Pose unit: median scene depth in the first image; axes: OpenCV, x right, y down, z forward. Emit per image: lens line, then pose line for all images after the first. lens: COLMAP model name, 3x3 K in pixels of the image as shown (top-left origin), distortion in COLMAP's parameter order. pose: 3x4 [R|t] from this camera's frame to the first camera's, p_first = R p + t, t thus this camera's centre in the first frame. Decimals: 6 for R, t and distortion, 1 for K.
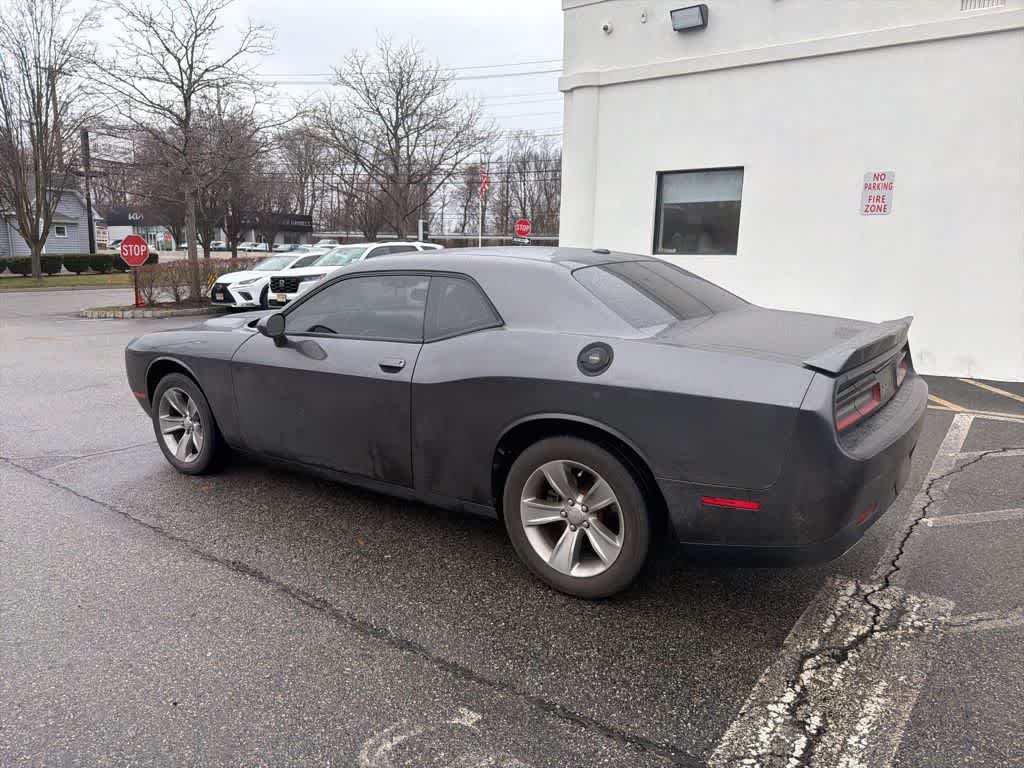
lens RADIAL K [[721.8, 0, 502.6], [0, 721.8, 384.6], [0, 0, 1]] dist [0.022197, -0.029070]
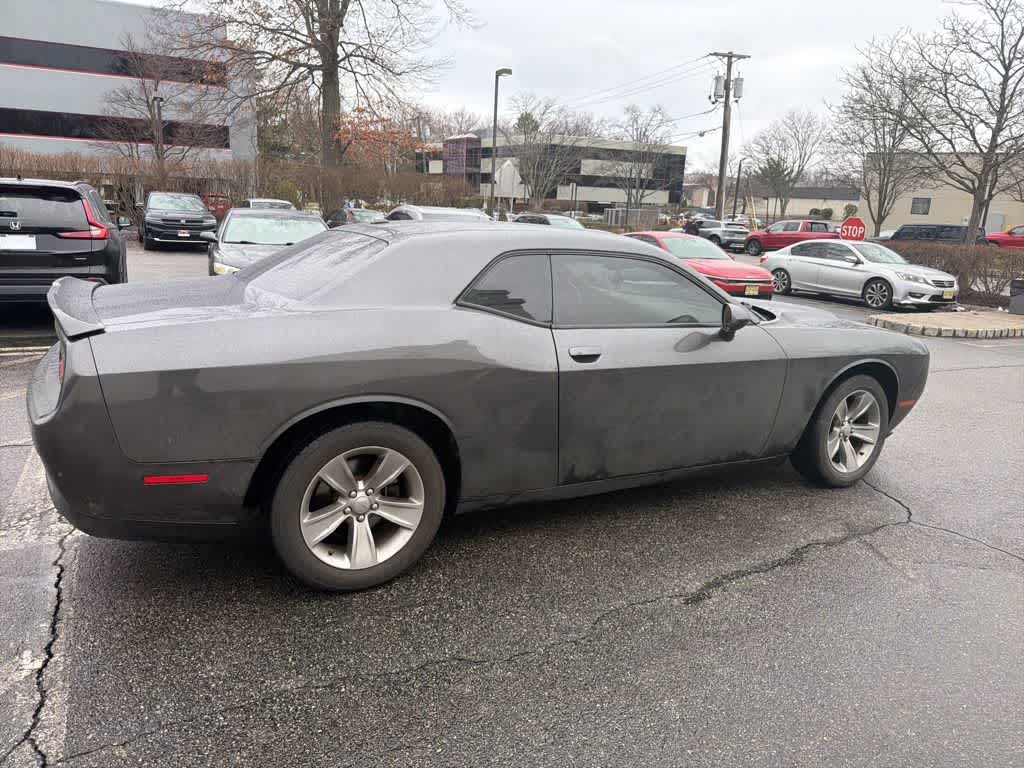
lens RADIAL K [[721.8, 0, 507.0], [0, 721.8, 373.7], [0, 0, 1]] dist [0.022197, -0.029070]
pose [[-0.417186, 0.180710, -0.890674, 1.012125], [-0.210416, 0.934197, 0.288098, -0.328235], [0.884127, 0.307602, -0.351710, 1.645768]]
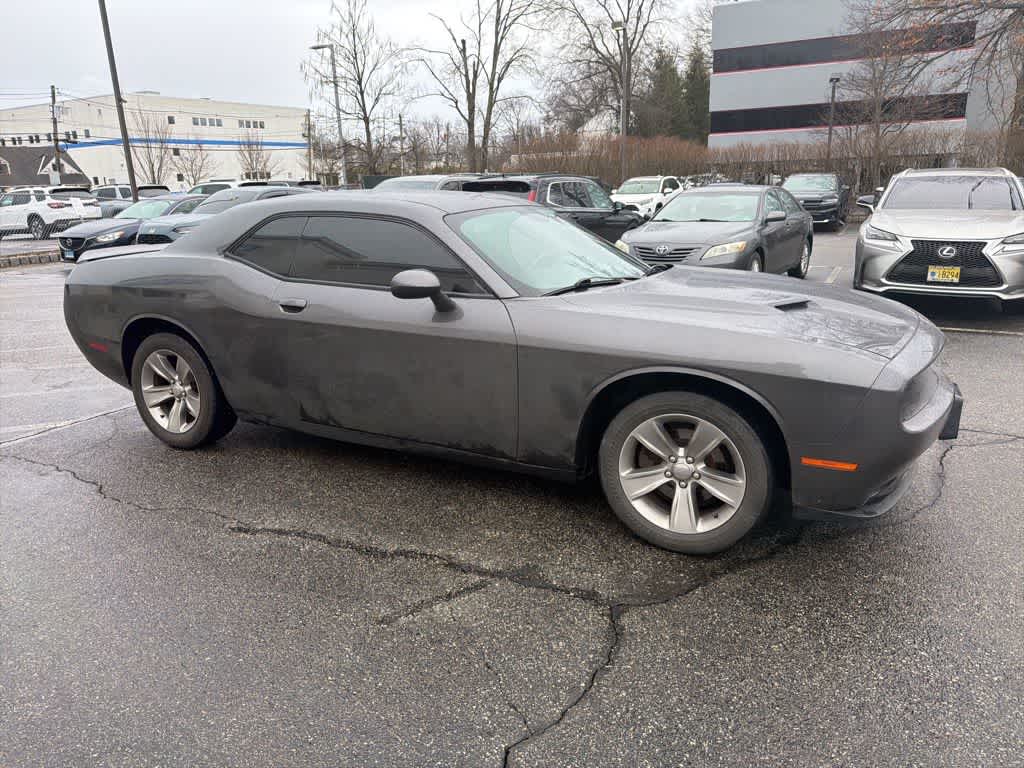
lens RADIAL K [[721.8, 0, 507.2], [0, 721.8, 378.3], [0, 0, 1]] dist [0.022197, -0.029070]
pose [[-0.987191, 0.063516, -0.146356, 0.013543], [-0.005136, 0.904212, 0.427053, -0.456288], [0.159461, 0.422334, -0.892304, 2.414005]]
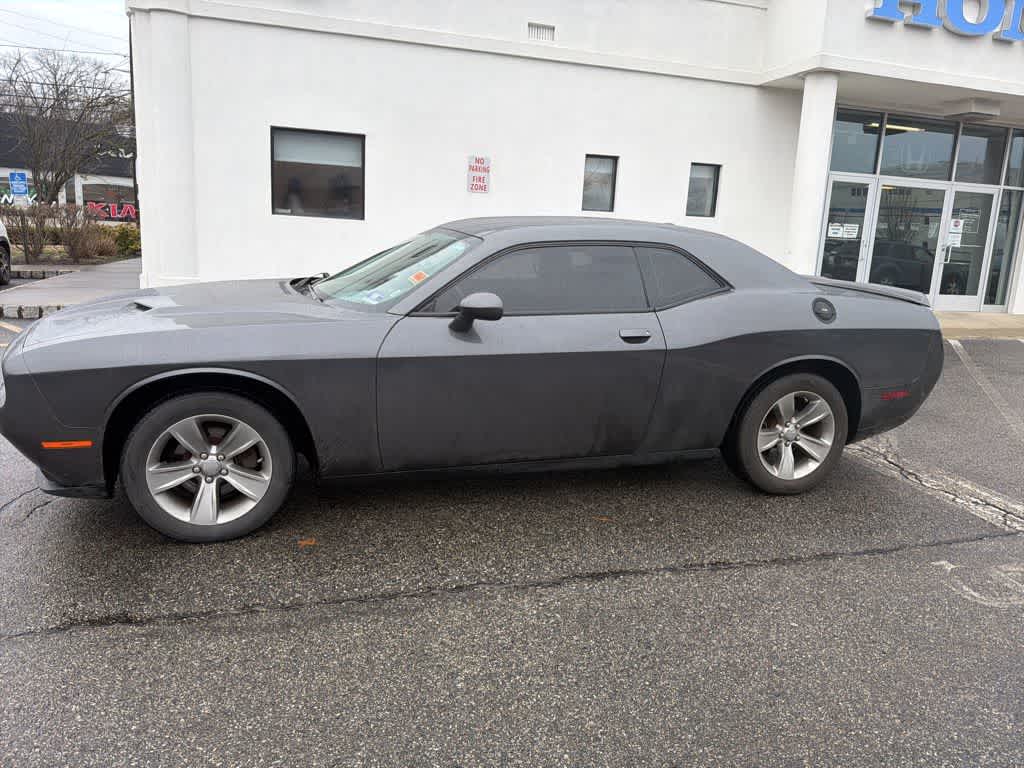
lens RADIAL K [[721.8, 0, 505.6], [0, 721.8, 381.4], [0, 0, 1]] dist [0.022197, -0.029070]
pose [[0.602017, -0.142966, 0.785581, -1.061203], [0.103884, 0.989502, 0.100467, -0.083552], [-0.791697, 0.021126, 0.610548, 0.524242]]
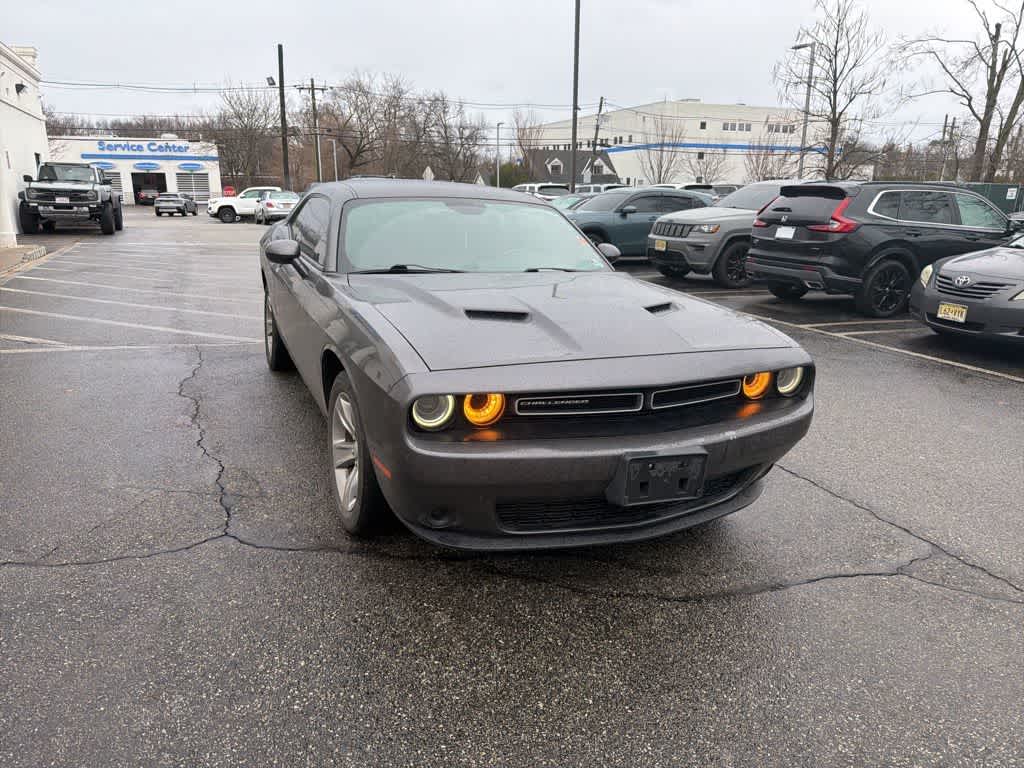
lens RADIAL K [[721.8, 0, 506.7], [0, 721.8, 390.7], [0, 0, 1]] dist [0.022197, -0.029070]
pose [[-0.861881, -0.152623, 0.483598, -0.861881], [0.070819, 0.908065, 0.412799, -0.415646], [-0.502141, 0.390032, -0.771836, 2.299178]]
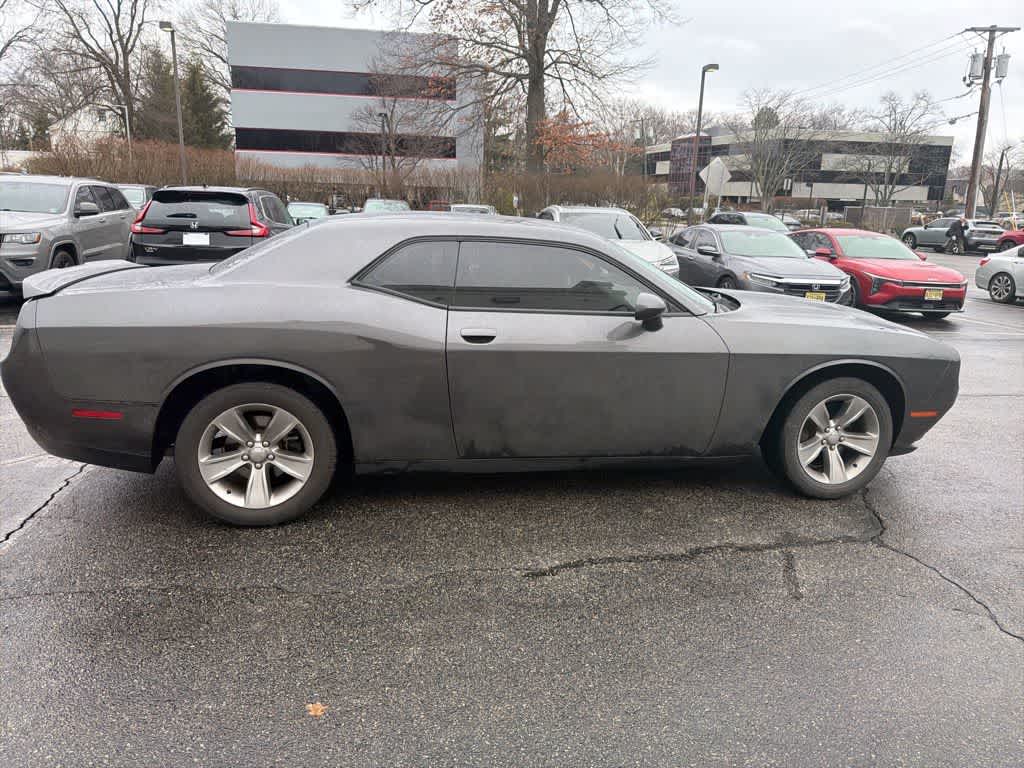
lens RADIAL K [[721.8, 0, 507.4], [0, 721.8, 373.8], [0, 0, 1]] dist [0.022197, -0.029070]
pose [[-0.675895, 0.146955, -0.722198, 0.830944], [-0.165027, 0.924859, 0.342640, -0.397561], [0.718284, 0.350771, -0.600856, 2.028084]]
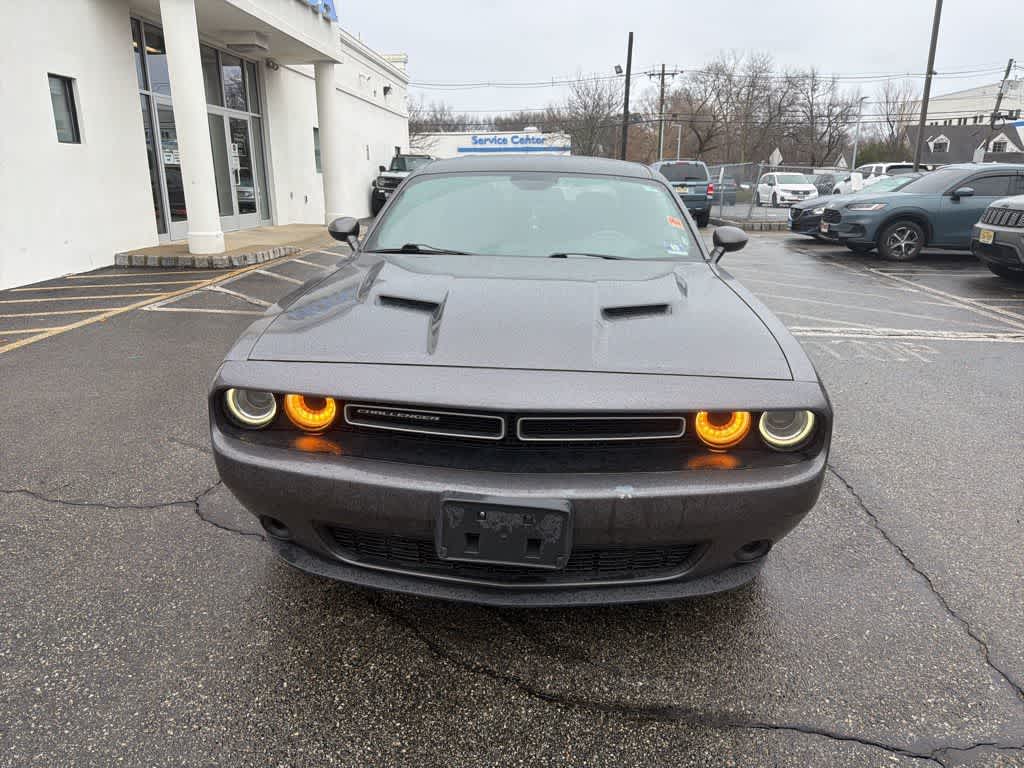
lens RADIAL K [[721.8, 0, 507.2], [0, 721.8, 391.4], [0, 0, 1]] dist [0.022197, -0.029070]
pose [[-0.543270, -0.247578, 0.802224, -1.066930], [0.143894, 0.913934, 0.379499, -0.331781], [-0.827135, 0.321606, -0.460887, 1.918732]]
